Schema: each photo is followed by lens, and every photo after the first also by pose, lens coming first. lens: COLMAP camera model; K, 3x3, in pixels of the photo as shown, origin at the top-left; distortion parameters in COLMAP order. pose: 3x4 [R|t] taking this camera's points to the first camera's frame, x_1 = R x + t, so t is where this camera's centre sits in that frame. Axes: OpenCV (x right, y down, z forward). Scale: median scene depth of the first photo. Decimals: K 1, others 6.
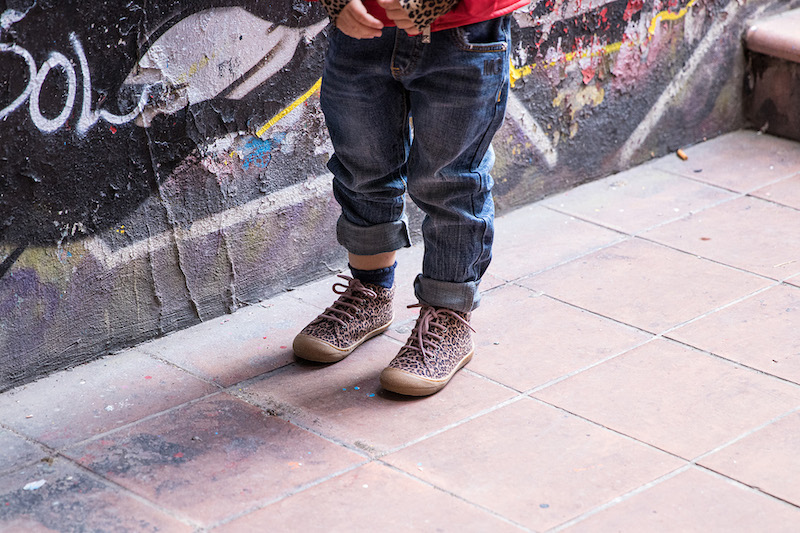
lens RADIAL K [[2361.7, 0, 401.4], [0, 2361.7, 268.7], [0, 0, 1]] dist [0.184526, 0.000000]
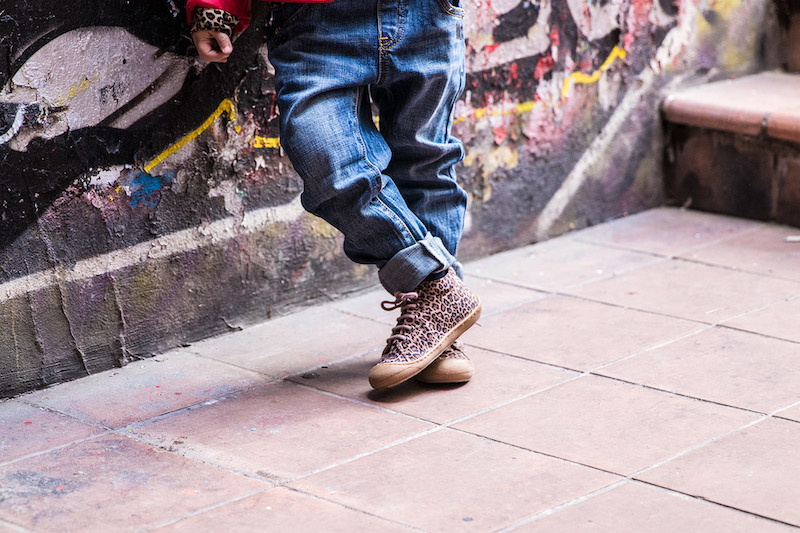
lens RADIAL K [[2361.7, 0, 397.4], [0, 2361.7, 261.2], [0, 0, 1]] dist [0.184526, 0.000000]
pose [[0.998989, -0.030162, 0.033342, 0.005594], [0.034017, 0.991964, -0.121862, 0.094366], [-0.029398, 0.122873, 0.991987, 0.081382]]
